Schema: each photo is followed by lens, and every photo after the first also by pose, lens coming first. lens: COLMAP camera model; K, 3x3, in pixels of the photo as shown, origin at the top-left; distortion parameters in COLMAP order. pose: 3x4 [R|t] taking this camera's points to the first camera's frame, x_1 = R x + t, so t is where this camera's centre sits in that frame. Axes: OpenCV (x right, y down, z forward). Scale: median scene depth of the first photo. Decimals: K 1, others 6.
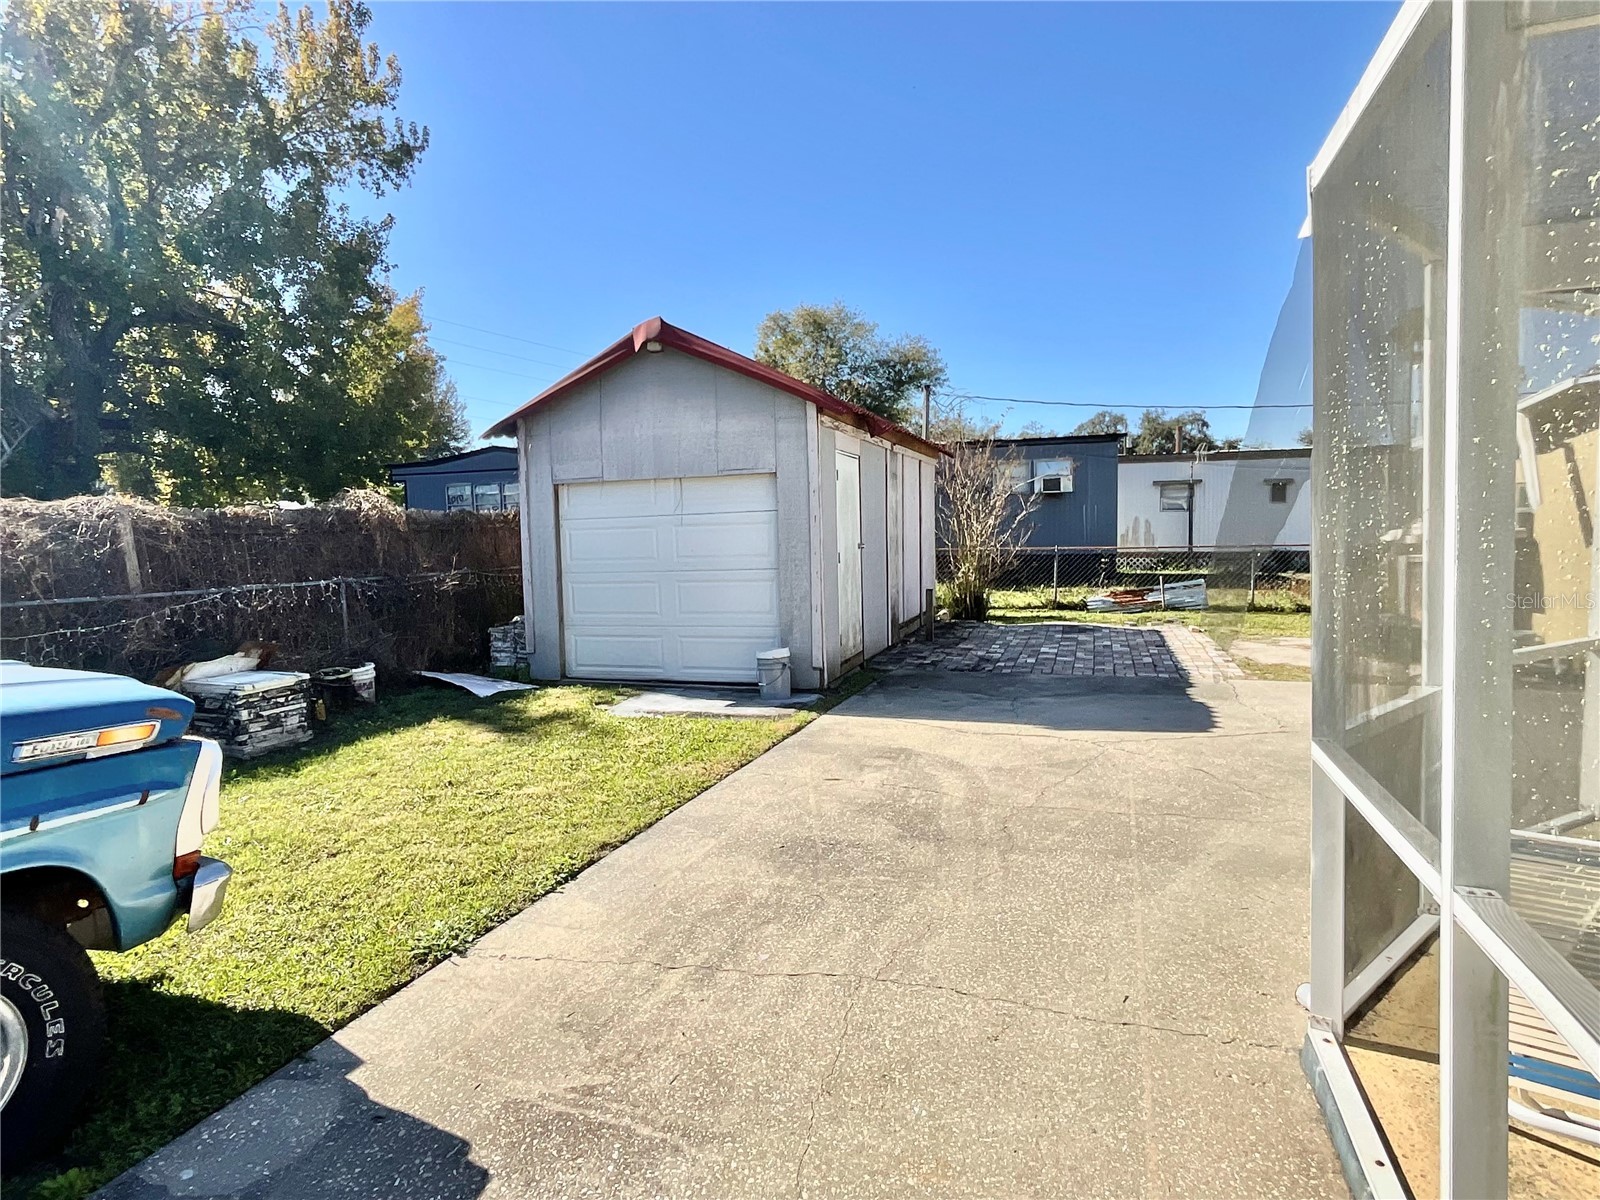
lens RADIAL K [[889.1, 0, 795.6], [0, 889.1, 602.0], [0, 0, 1]] dist [-0.008233, 0.005648]
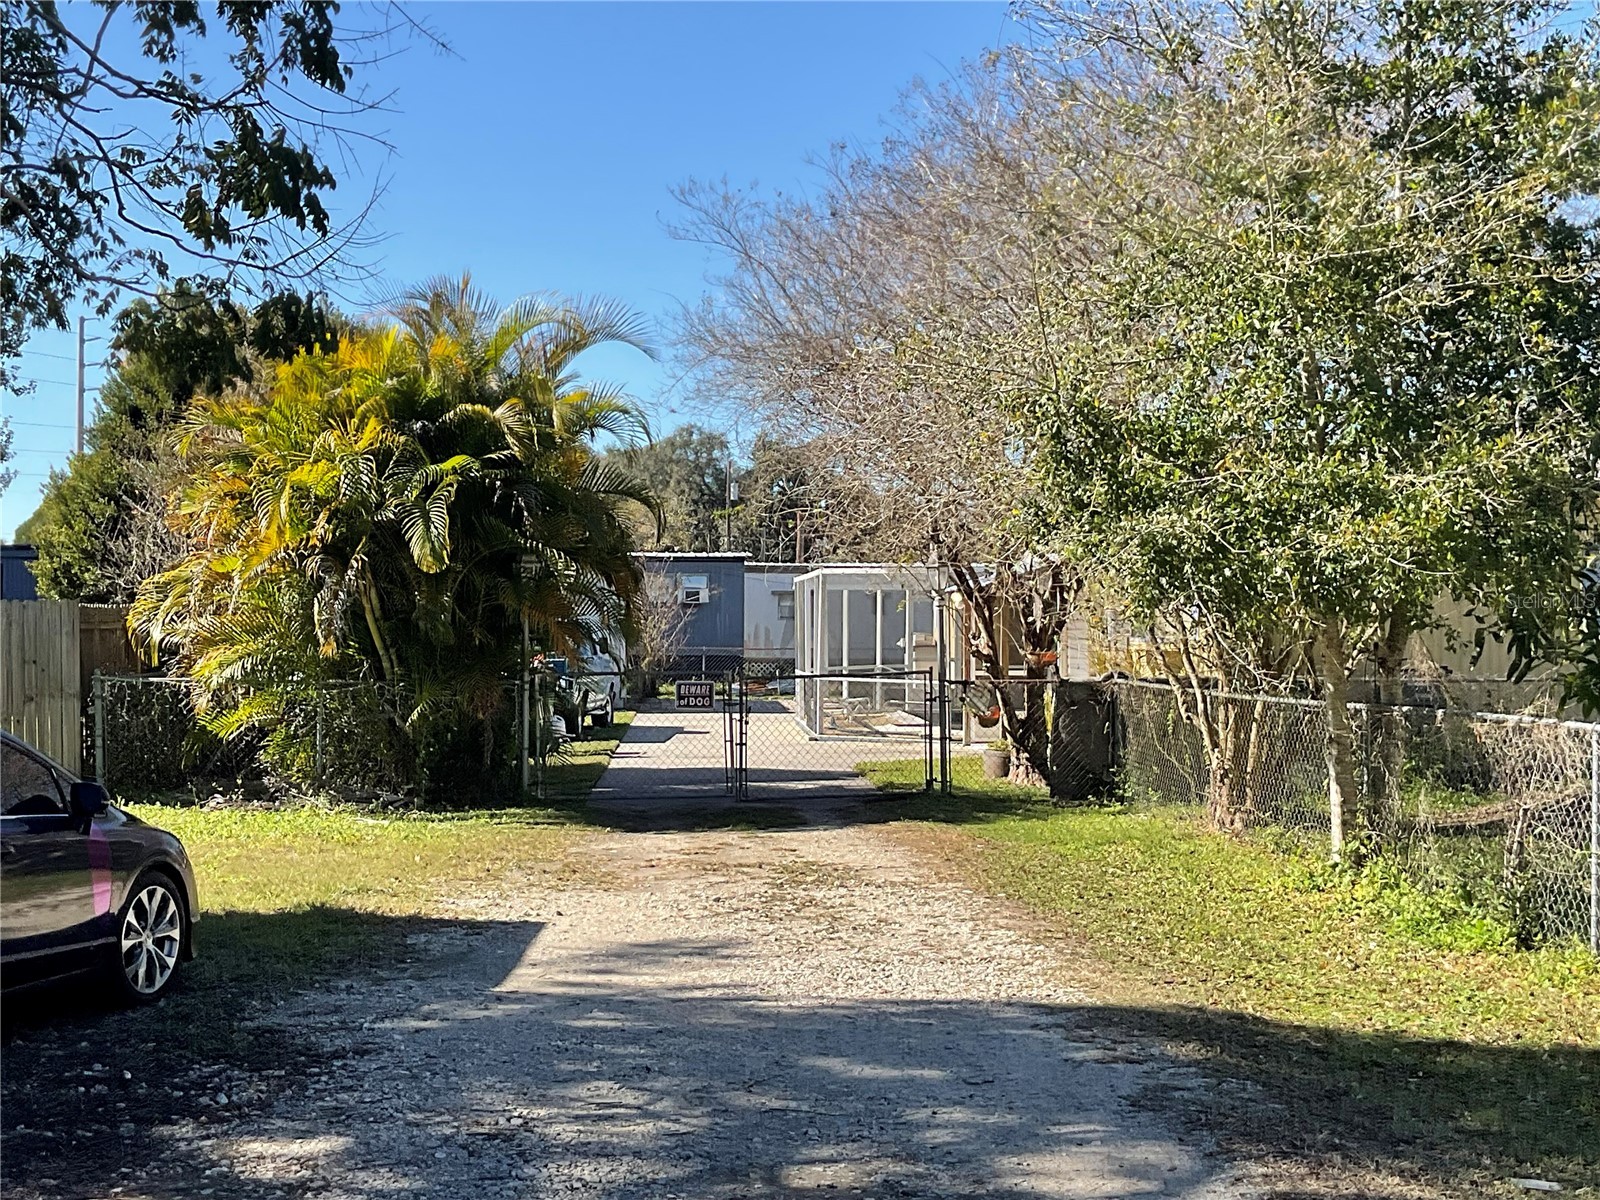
lens RADIAL K [[2286.7, 0, 800.0], [0, 2286.7, 600.0], [0, 0, 1]] dist [-0.000286, -0.000512]
pose [[0.923934, 0.025628, 0.381692, -0.932676], [0.010613, 0.995652, -0.092542, 0.195880], [-0.382404, 0.089553, 0.919645, -2.336030]]
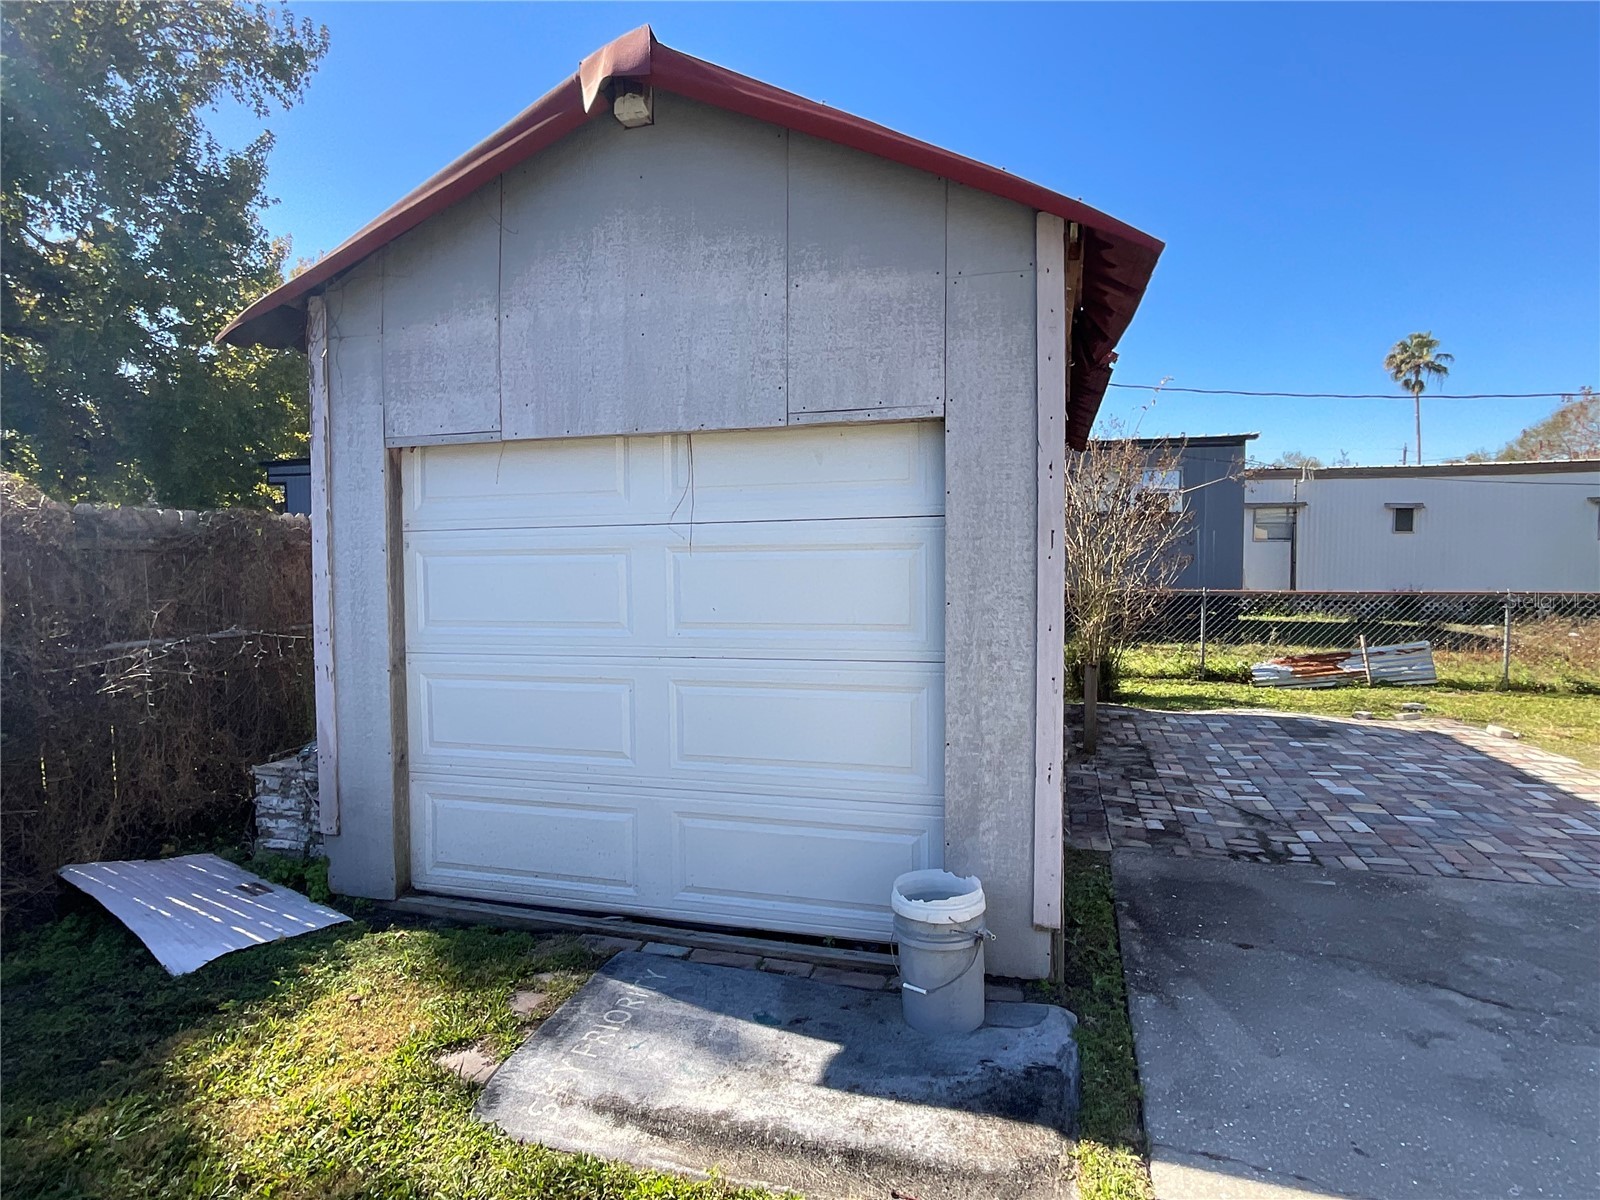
lens RADIAL K [[889.1, 0, 795.6], [0, 889.1, 602.0], [0, 0, 1]] dist [-0.008233, 0.005648]
pose [[0.998665, 0.015318, 0.049325, -0.059259], [-0.013982, 0.999529, -0.027316, -0.030627], [-0.049720, 0.026589, 0.998409, 0.349644]]
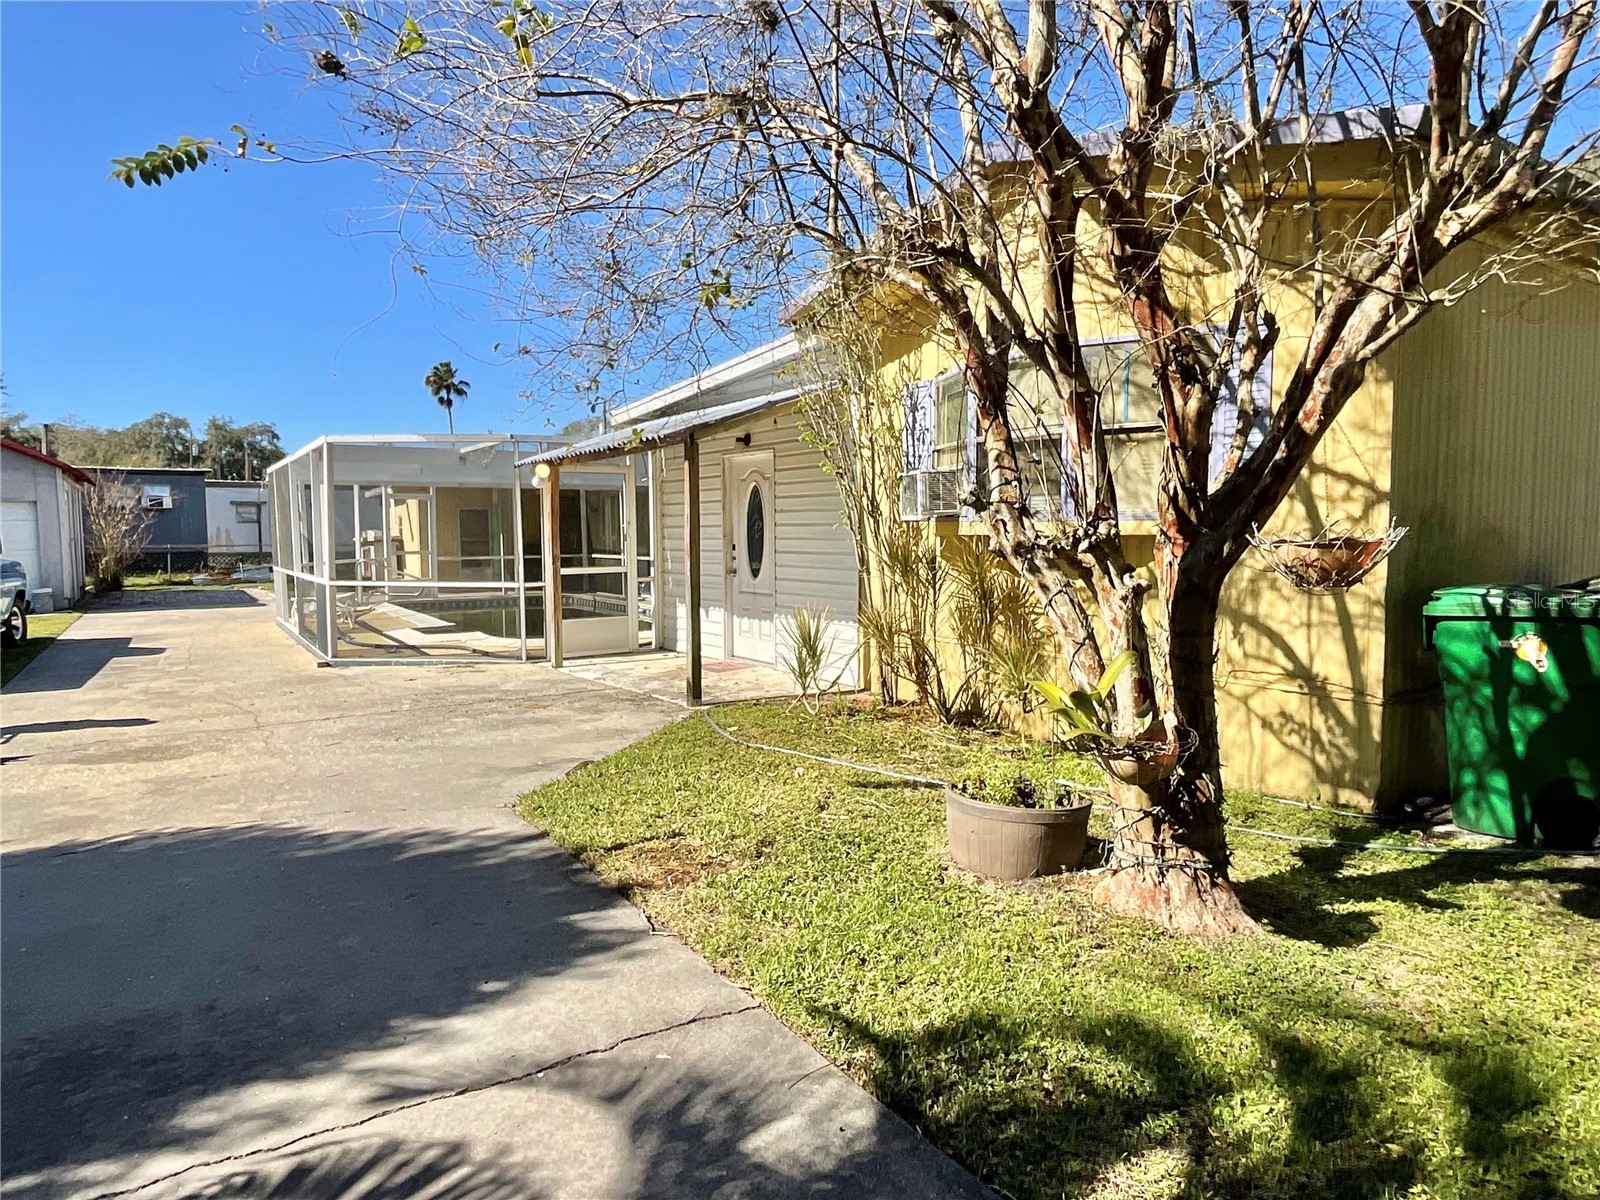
lens RADIAL K [[973.3, 0, 795.7], [0, 973.3, 602.1], [0, 0, 1]] dist [-0.020947, 0.018992]
pose [[0.610813, -0.041707, 0.790675, -0.405310], [0.056854, 0.998344, 0.008740, 0.090423], [-0.789731, 0.039615, 0.612173, -0.961665]]
